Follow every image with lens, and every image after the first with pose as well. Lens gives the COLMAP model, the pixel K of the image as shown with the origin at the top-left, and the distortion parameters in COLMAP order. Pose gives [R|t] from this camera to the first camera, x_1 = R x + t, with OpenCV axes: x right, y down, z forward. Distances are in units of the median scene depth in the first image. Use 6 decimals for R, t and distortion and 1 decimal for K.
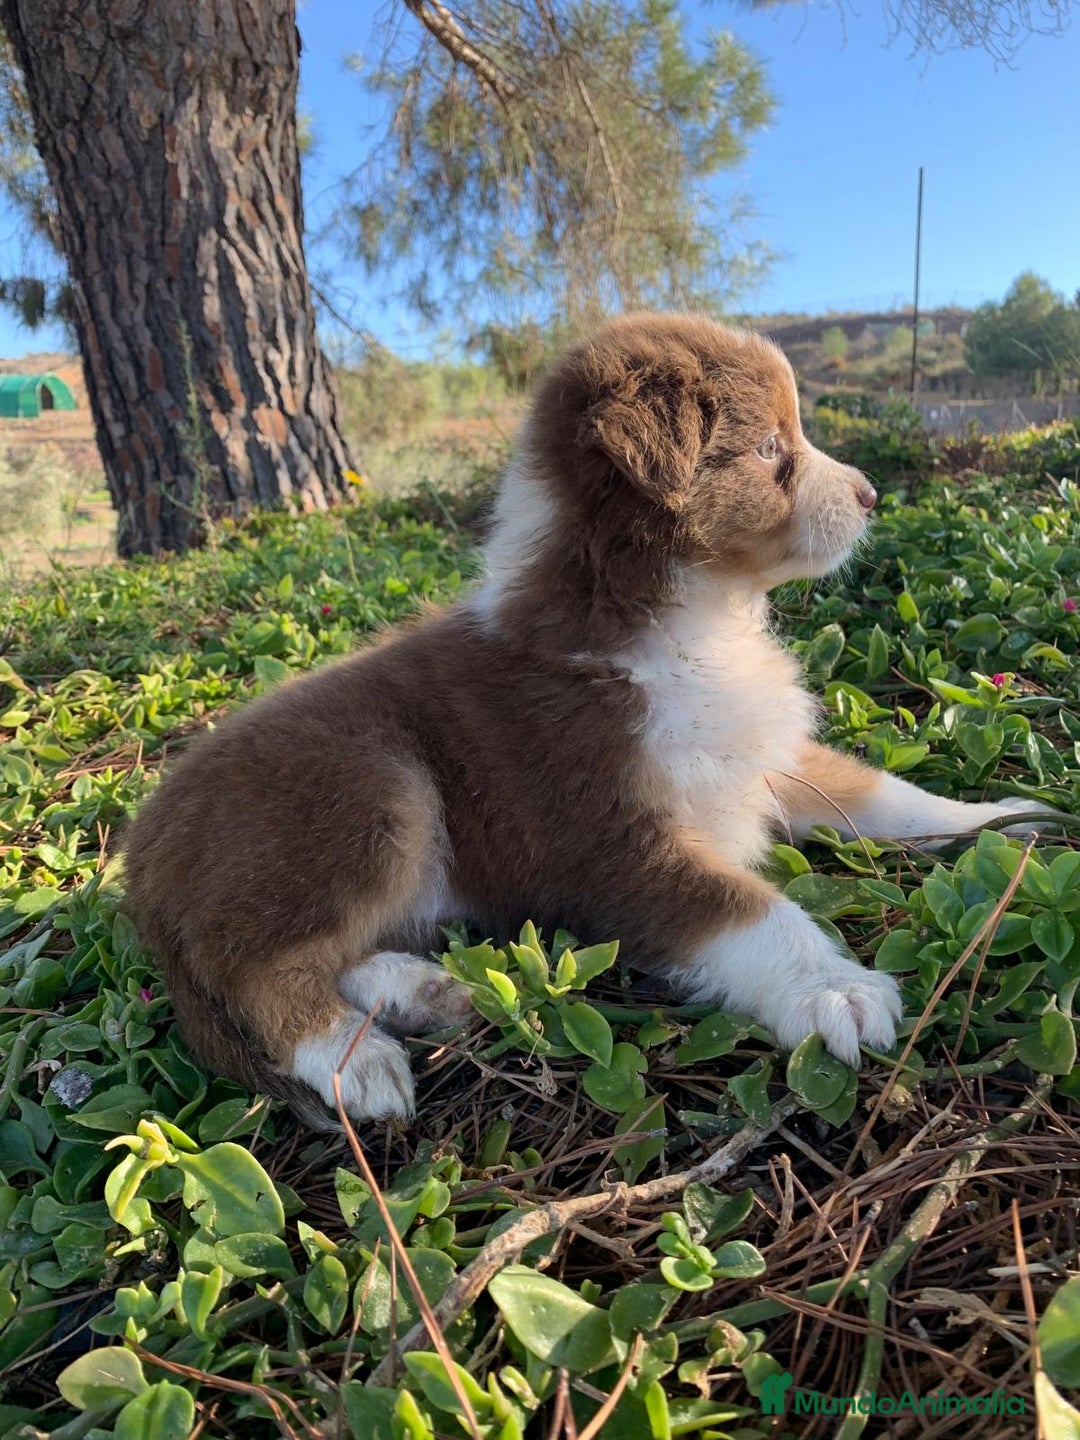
lens RADIAL K [[1120.5, 0, 542.6], [0, 1120.5, 736.6], [0, 0, 1]] dist [-0.000128, -0.003646]
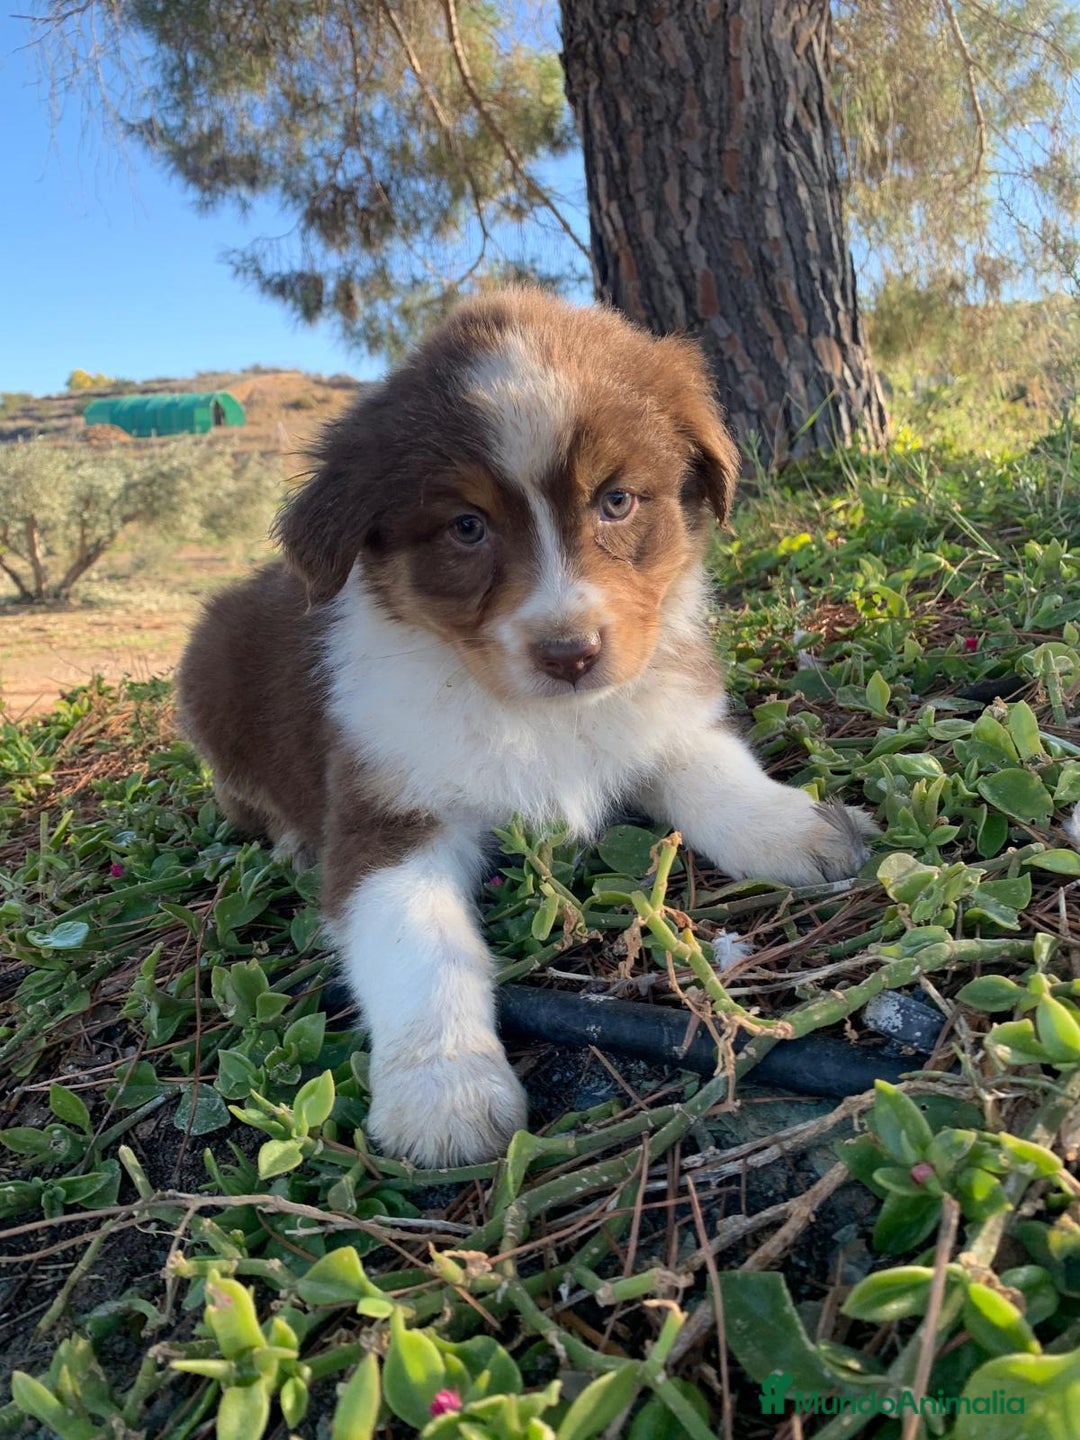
lens RADIAL K [[1127.6, 0, 568.6], [0, 1127.6, 714.9], [0, 0, 1]] dist [0.003943, 0.009293]
pose [[0.993789, -0.000874, -0.111278, -0.363144], [-0.001738, 0.999725, -0.023371, 0.024436], [0.111268, 0.023419, 0.993515, 0.115890]]
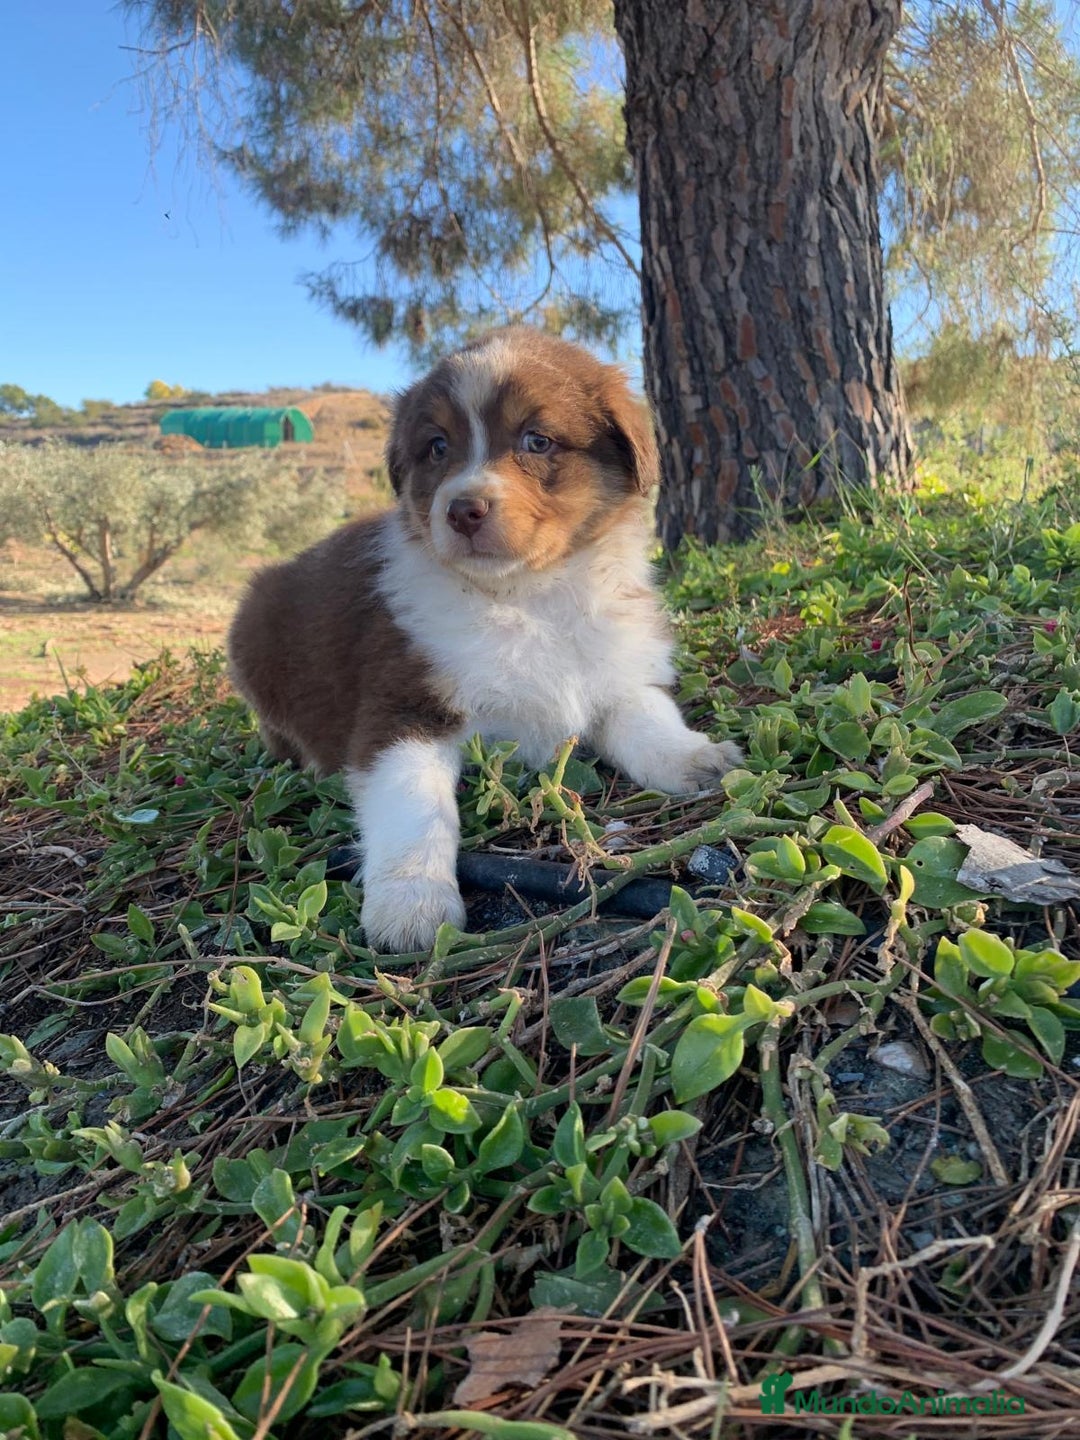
lens RADIAL K [[1120.5, 0, 542.6], [0, 1120.5, 736.6], [0, 0, 1]] dist [-0.000128, -0.003646]
pose [[0.983300, 0.061440, -0.171308, -0.339440], [-0.066821, 0.997431, -0.025819, 0.039719], [0.169281, 0.036835, 0.984879, 0.066205]]
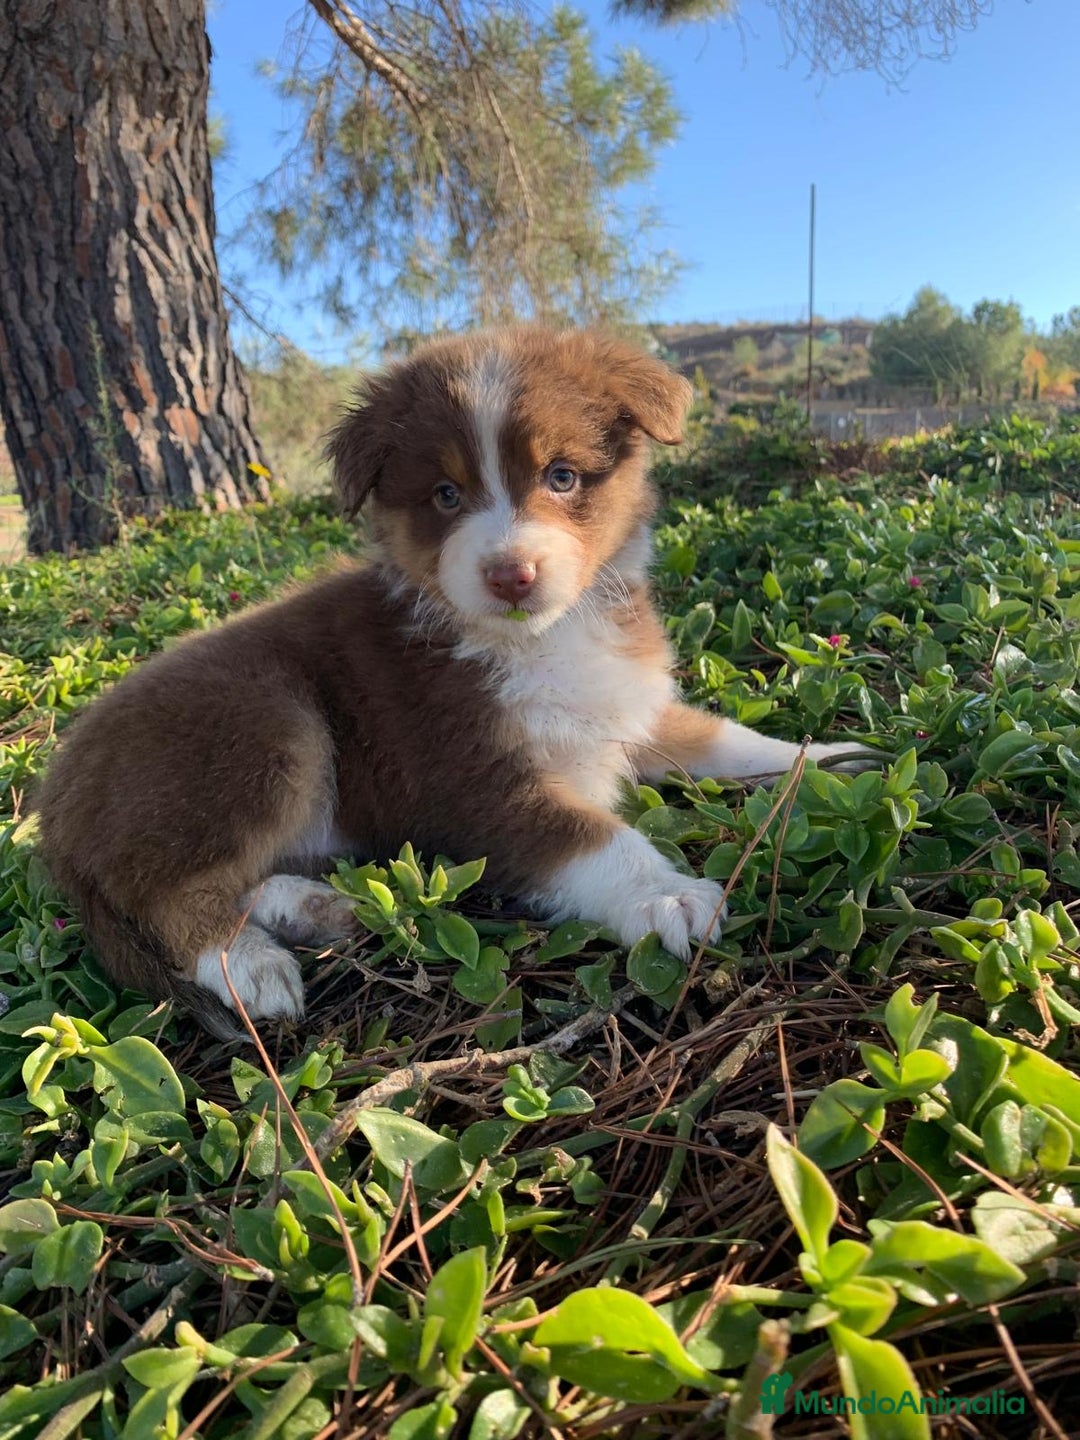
lens RADIAL K [[1116.6, 0, 532.9], [0, 1116.6, 726.1], [0, 0, 1]] dist [-0.006387, 0.004247]
pose [[0.998013, -0.009757, 0.062253, 0.006418], [0.010513, 0.999875, -0.011821, 0.008373], [-0.062130, 0.012452, 0.997990, -0.018011]]
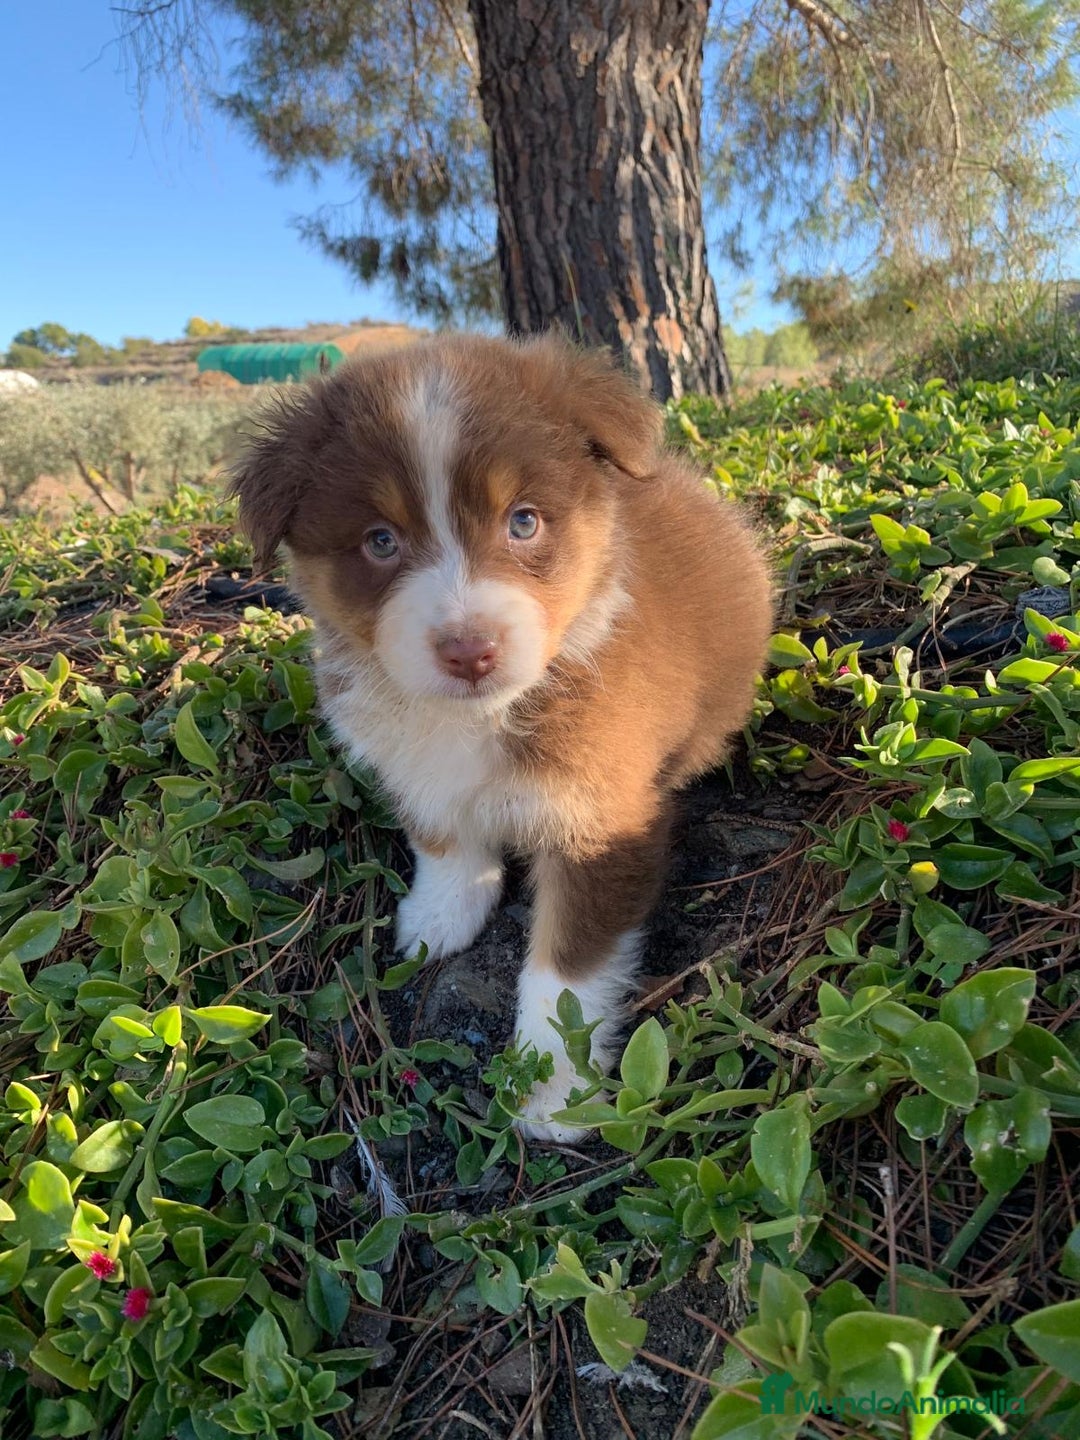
lens RADIAL K [[1124.9, 0, 538.4], [0, 1124.9, 715.0], [0, 0, 1]] dist [-0.008117, -0.000228]
pose [[0.975849, 0.069379, -0.207134, -0.119360], [-0.068198, 0.997589, 0.012844, 0.090281], [0.207525, 0.001593, 0.978228, -0.100403]]
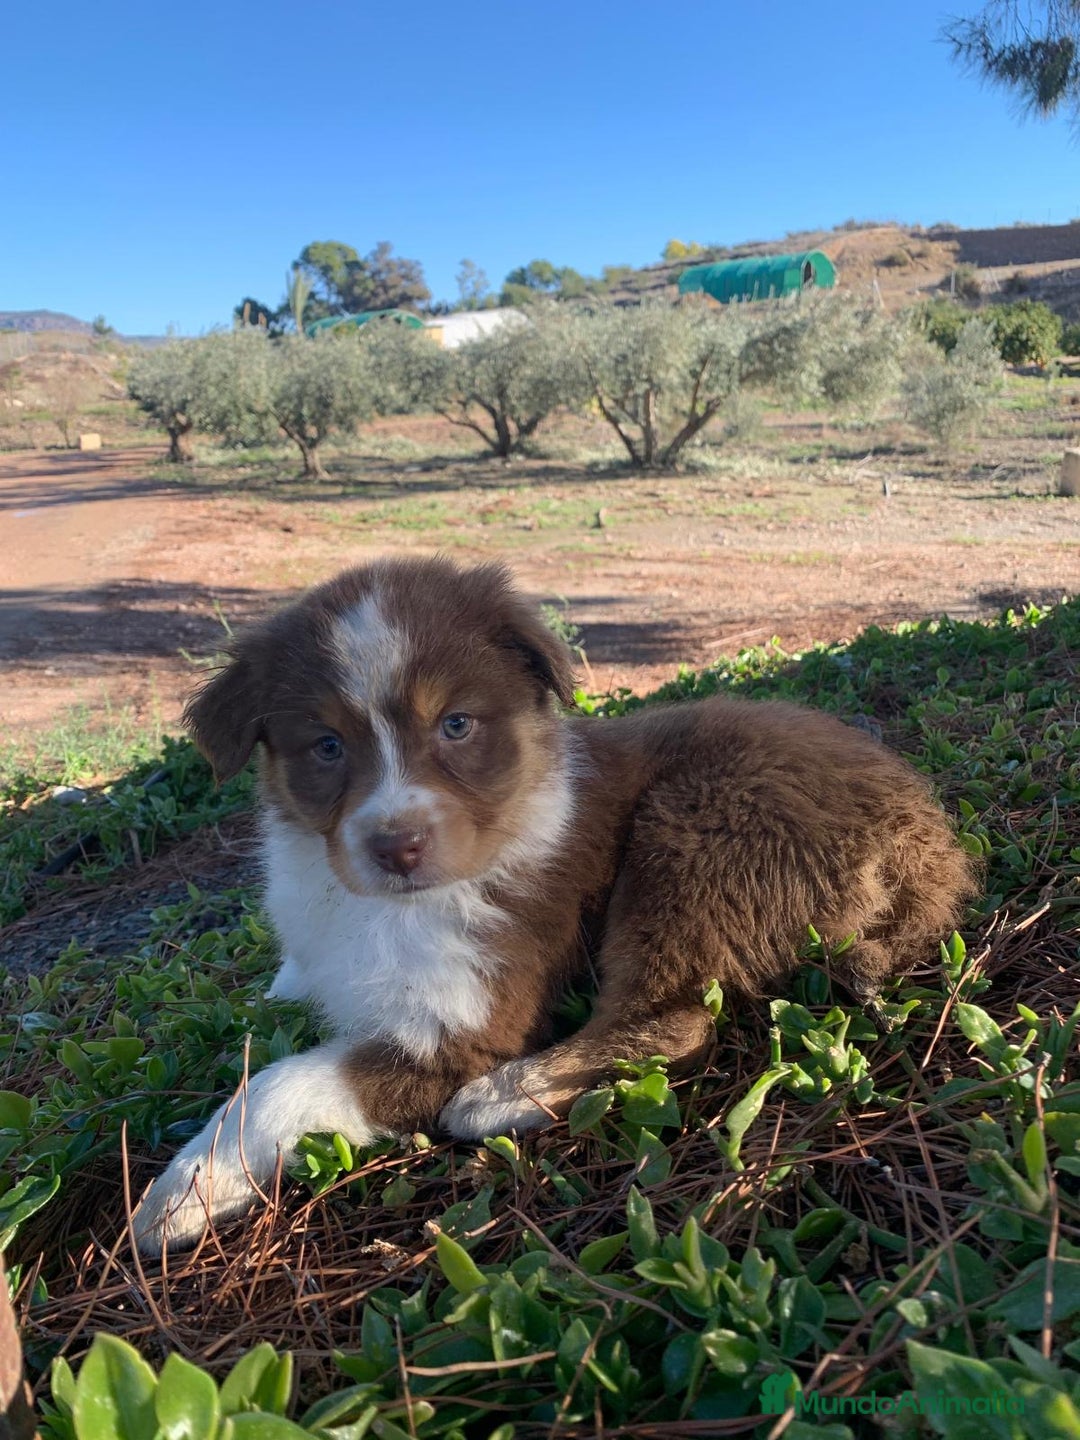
lens RADIAL K [[1153.4, 0, 540.0], [0, 1153.4, 720.0], [0, 0, 1]] dist [-0.007690, -0.007340]
pose [[0.816456, 0.130689, -0.562423, -0.745072], [-0.084627, 0.990615, 0.107336, 0.012558], [0.571172, -0.040039, 0.819853, 0.392251]]
